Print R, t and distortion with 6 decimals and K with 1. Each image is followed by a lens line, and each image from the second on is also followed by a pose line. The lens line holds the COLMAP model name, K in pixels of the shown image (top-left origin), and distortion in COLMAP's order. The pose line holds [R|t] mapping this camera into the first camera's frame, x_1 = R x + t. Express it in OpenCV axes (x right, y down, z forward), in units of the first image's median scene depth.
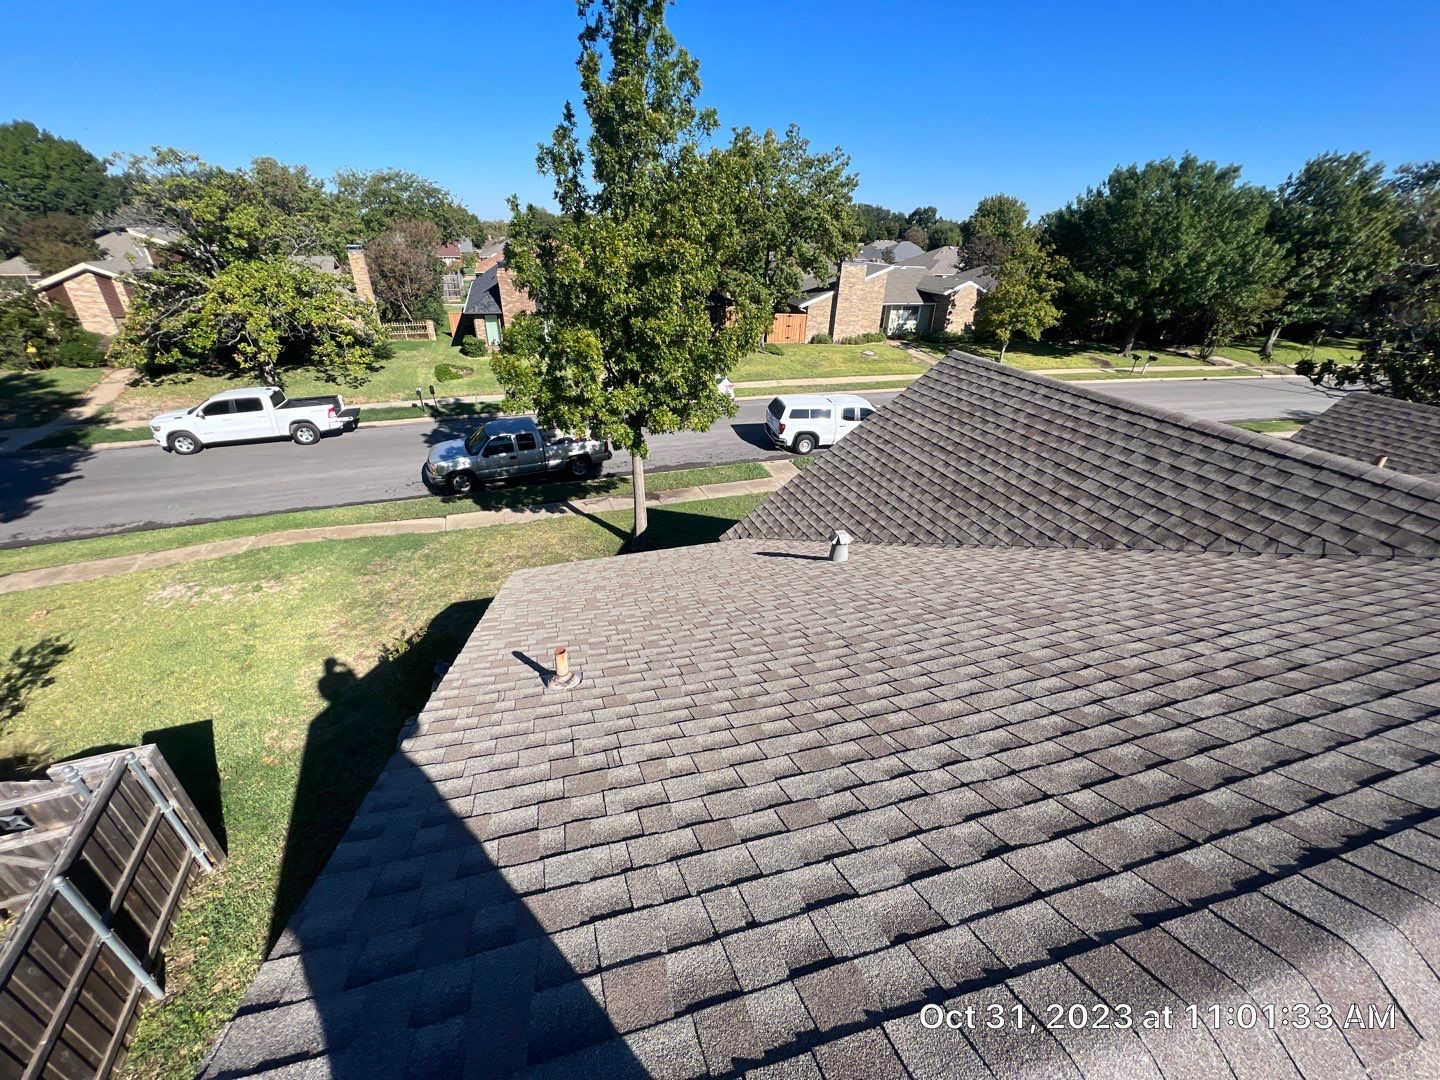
lens RADIAL K [[573.7, 0, 717.0], [0, 573.7, 544.6], [0, 0, 1]] dist [-0.002293, 0.000814]
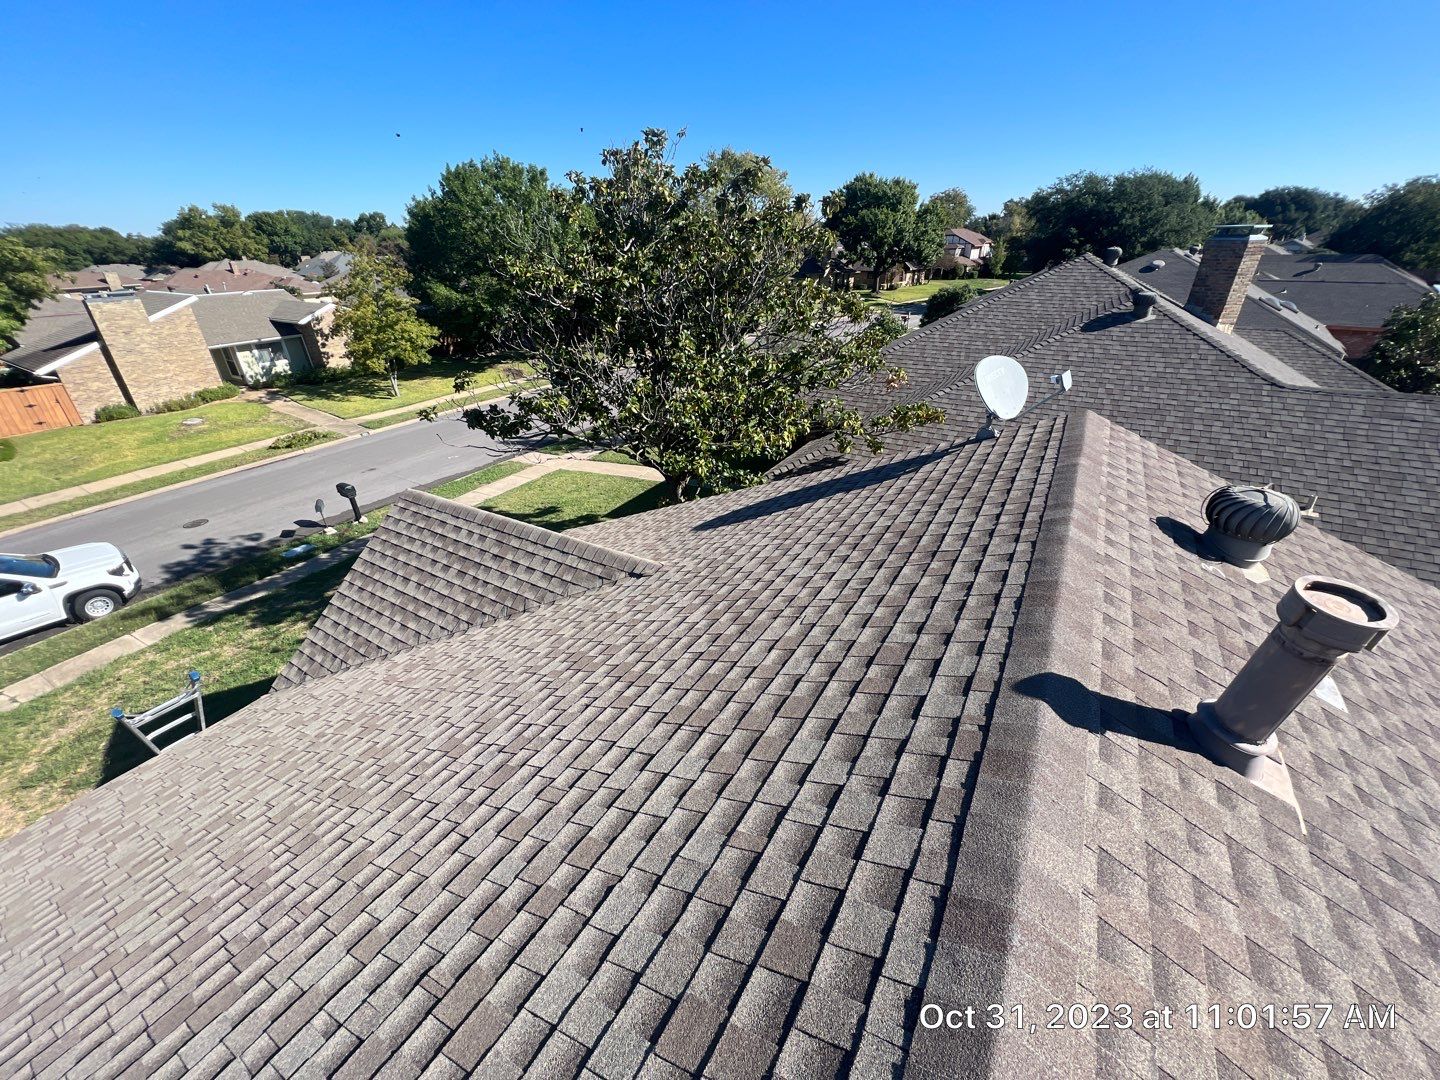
lens RADIAL K [[573.7, 0, 718.2], [0, 573.7, 542.2], [0, 0, 1]] dist [-0.002293, 0.000814]
pose [[0.734834, -0.350986, 0.580369, 0.276567], [0.355917, 0.927956, 0.110549, -0.045068], [-0.577357, 0.125328, 0.806815, 0.079114]]
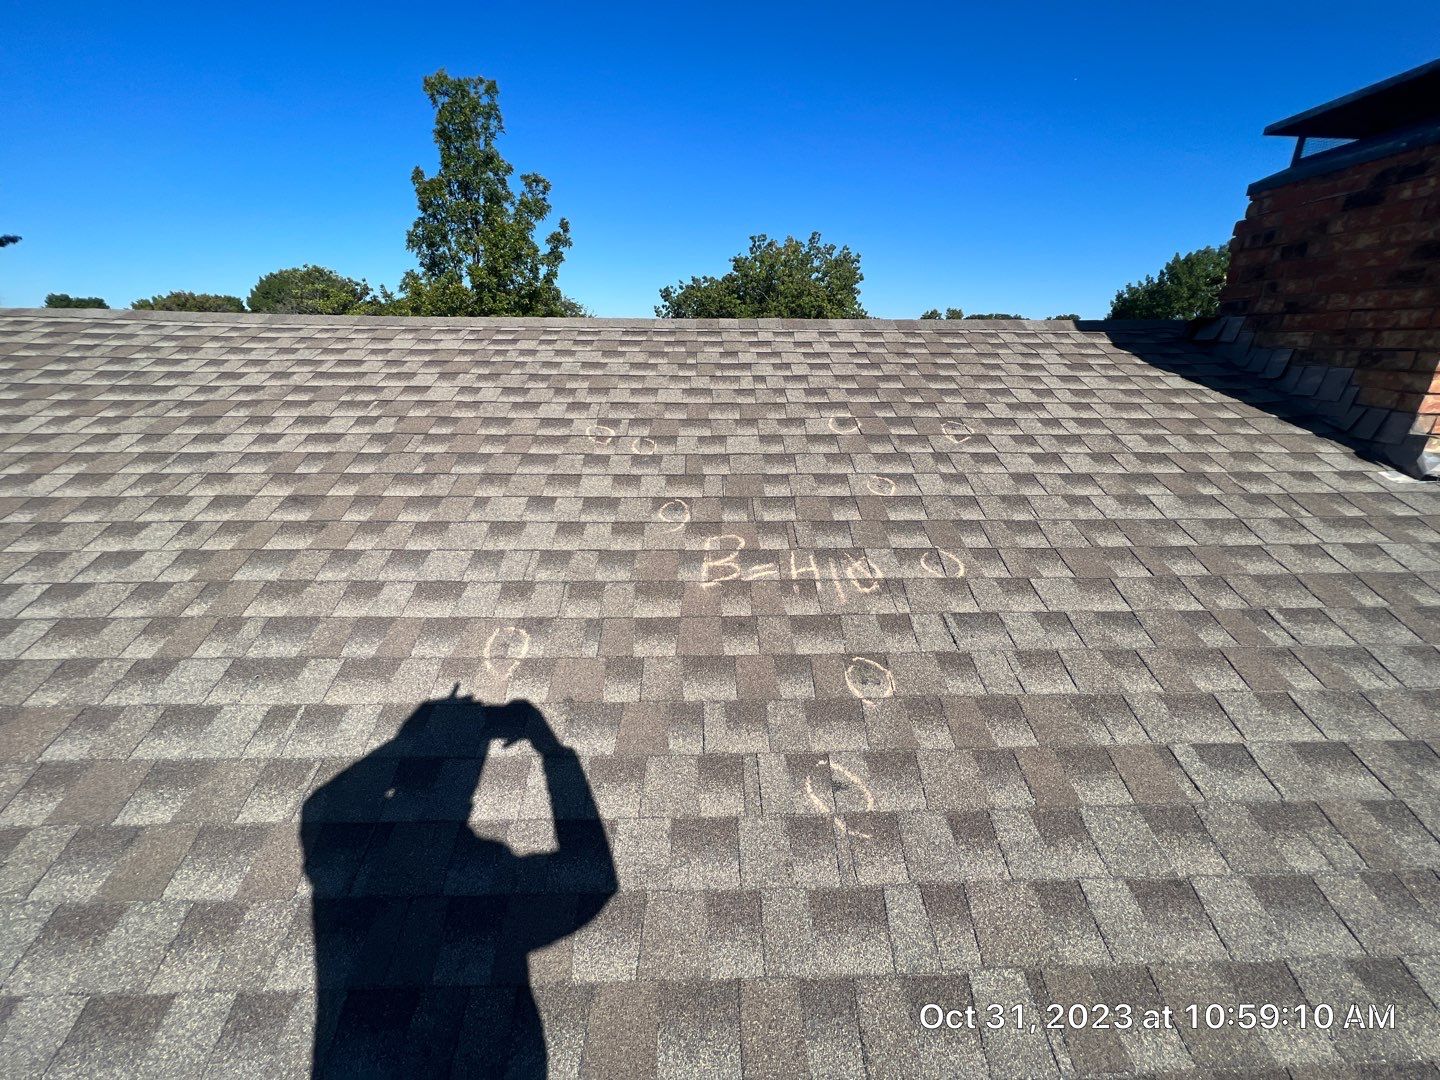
lens RADIAL K [[573.7, 0, 715.0], [0, 573.7, 543.8], [0, 0, 1]] dist [-0.002293, 0.000814]
pose [[0.968629, 0.073970, -0.237247, 0.217248], [-0.112421, 0.981831, -0.152872, 0.048942], [0.221628, 0.174748, 0.959346, -0.009759]]
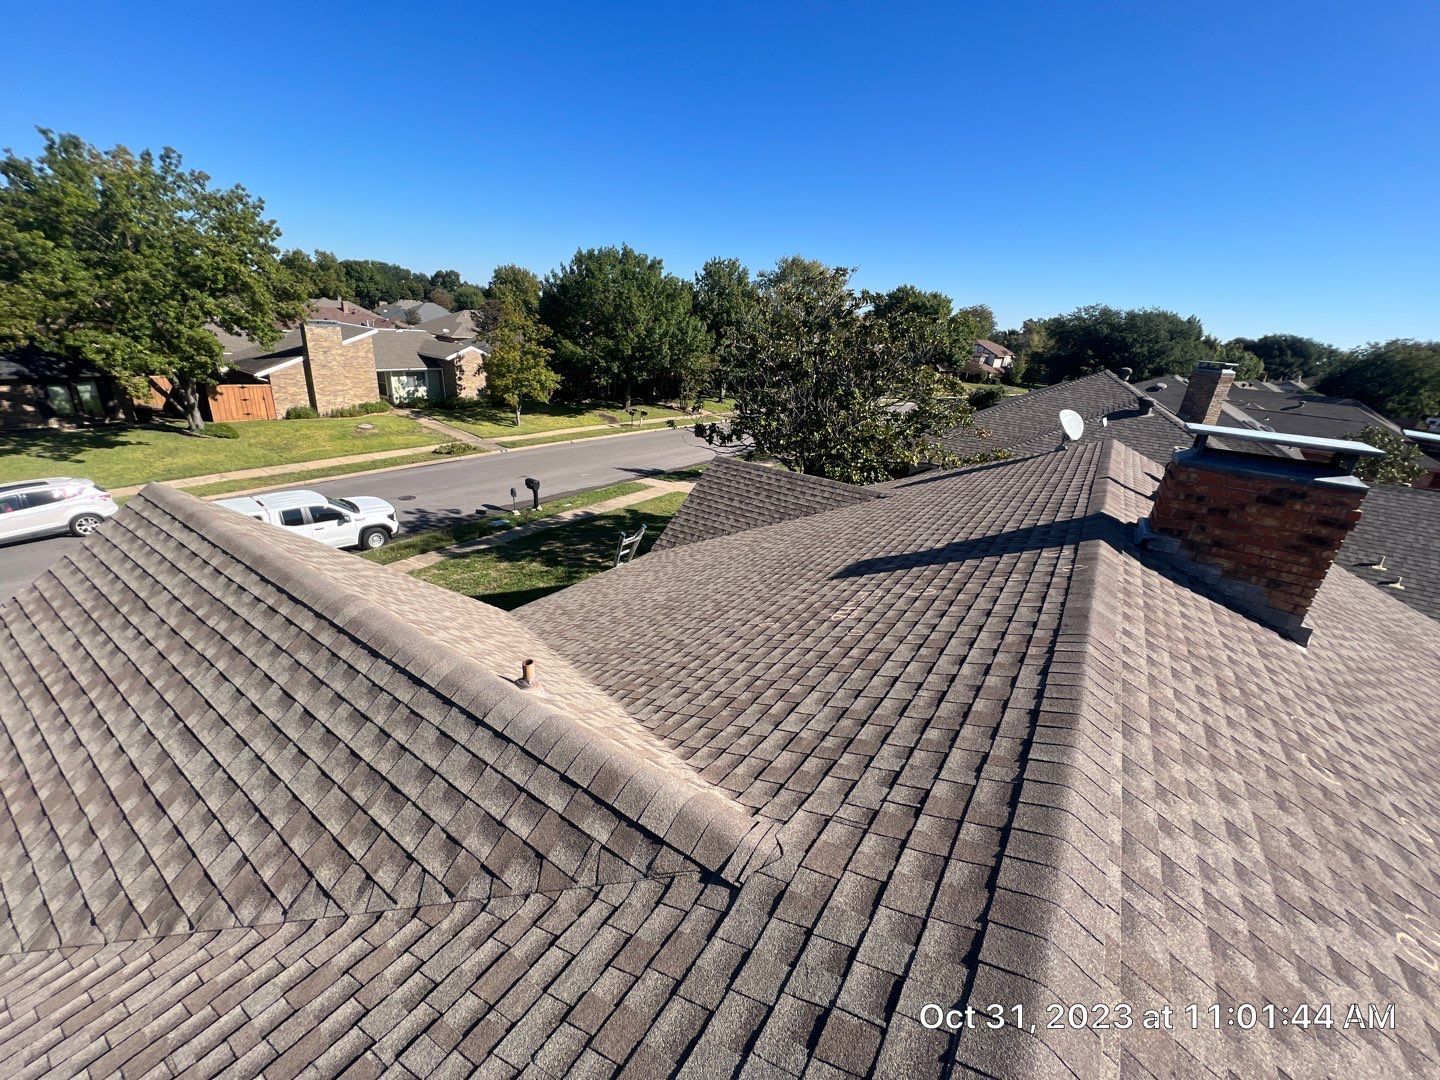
lens RADIAL K [[573.7, 0, 716.9], [0, 573.7, 544.3], [0, 0, 1]] dist [-0.002293, 0.000814]
pose [[0.768388, -0.198807, 0.608321, 0.110527], [0.253109, 0.967431, -0.003542, -0.026838], [-0.587805, 0.156693, 0.793683, 0.036678]]
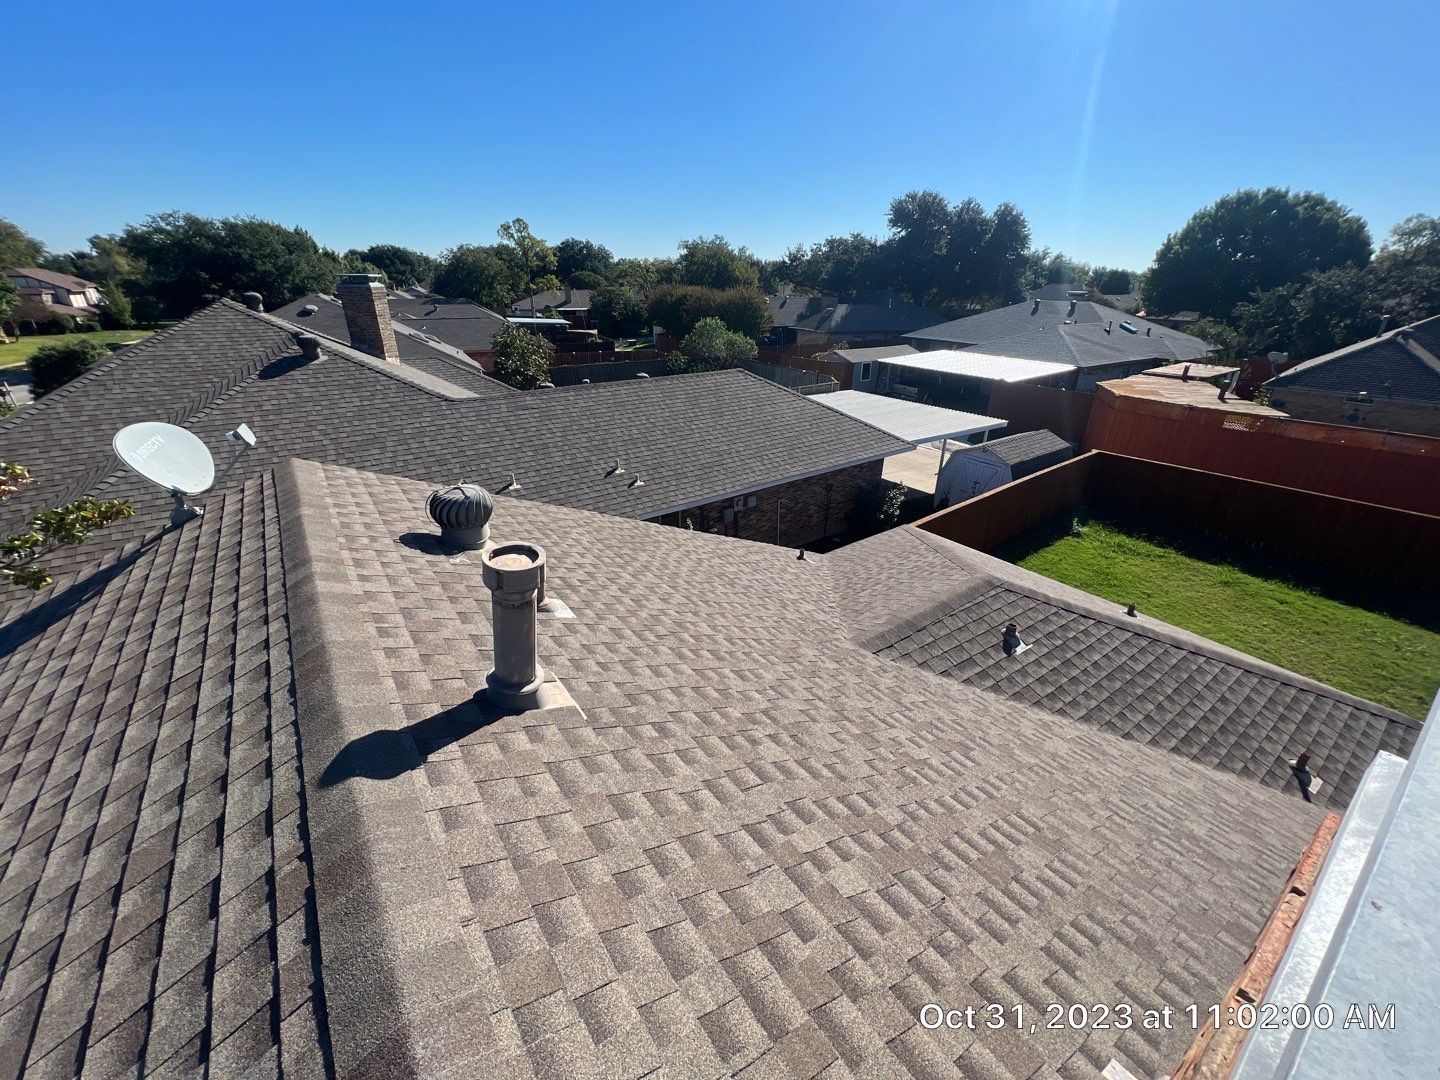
lens RADIAL K [[573.7, 0, 715.1], [0, 573.7, 541.4], [0, 0, 1]] dist [-0.002293, 0.000814]
pose [[-0.341569, -0.415670, 0.842941, 0.281469], [0.436452, 0.724158, 0.533952, -0.041745], [-0.832370, 0.550284, -0.065930, 0.073669]]
